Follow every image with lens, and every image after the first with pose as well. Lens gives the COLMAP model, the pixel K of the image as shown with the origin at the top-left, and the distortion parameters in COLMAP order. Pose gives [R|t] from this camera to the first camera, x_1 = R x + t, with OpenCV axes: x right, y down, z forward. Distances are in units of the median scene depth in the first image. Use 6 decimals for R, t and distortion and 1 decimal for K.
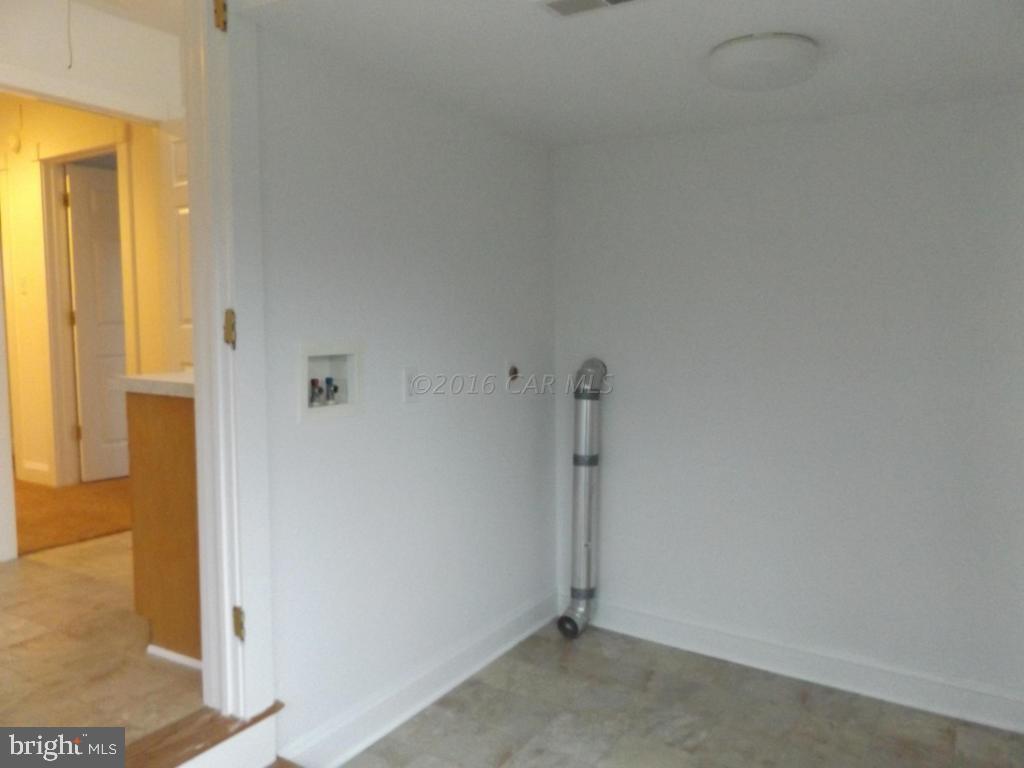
lens RADIAL K [[754.6, 0, 514.6], [0, 754.6, 381.5], [0, 0, 1]] dist [-0.003968, -0.008959]
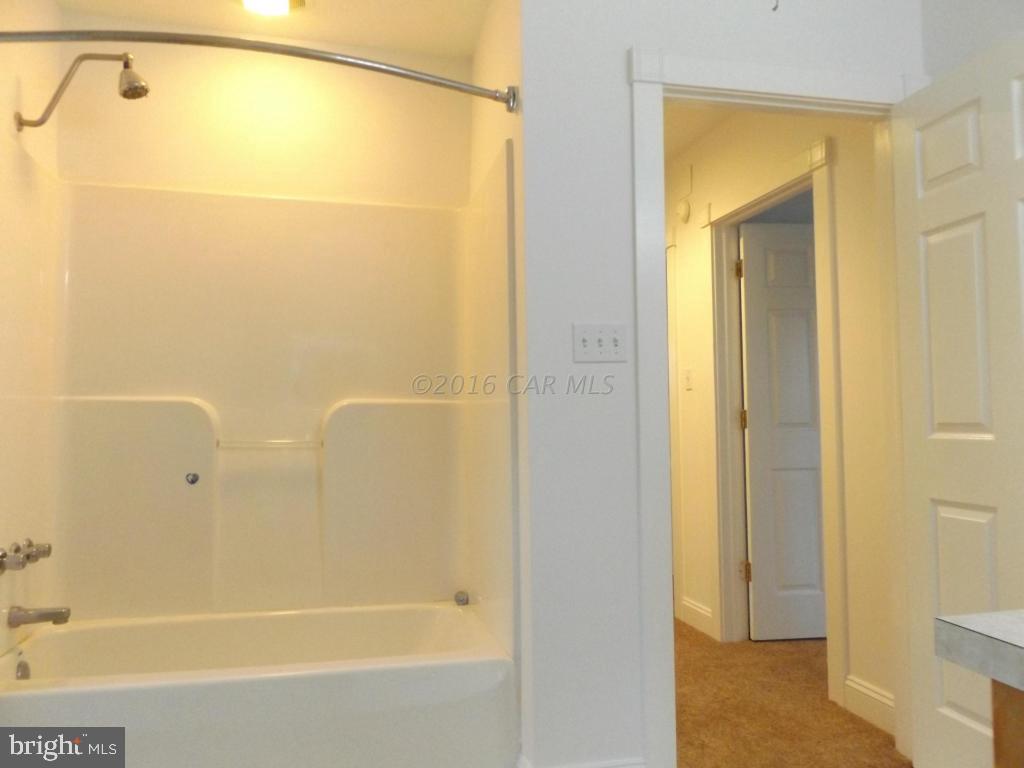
lens RADIAL K [[754.6, 0, 512.5], [0, 754.6, 382.6], [0, 0, 1]] dist [-0.003968, -0.008959]
pose [[0.701418, -0.039200, -0.711671, -0.207585], [-0.048847, 0.993495, -0.102866, -0.030997], [0.711074, 0.106915, 0.694940, 0.298419]]
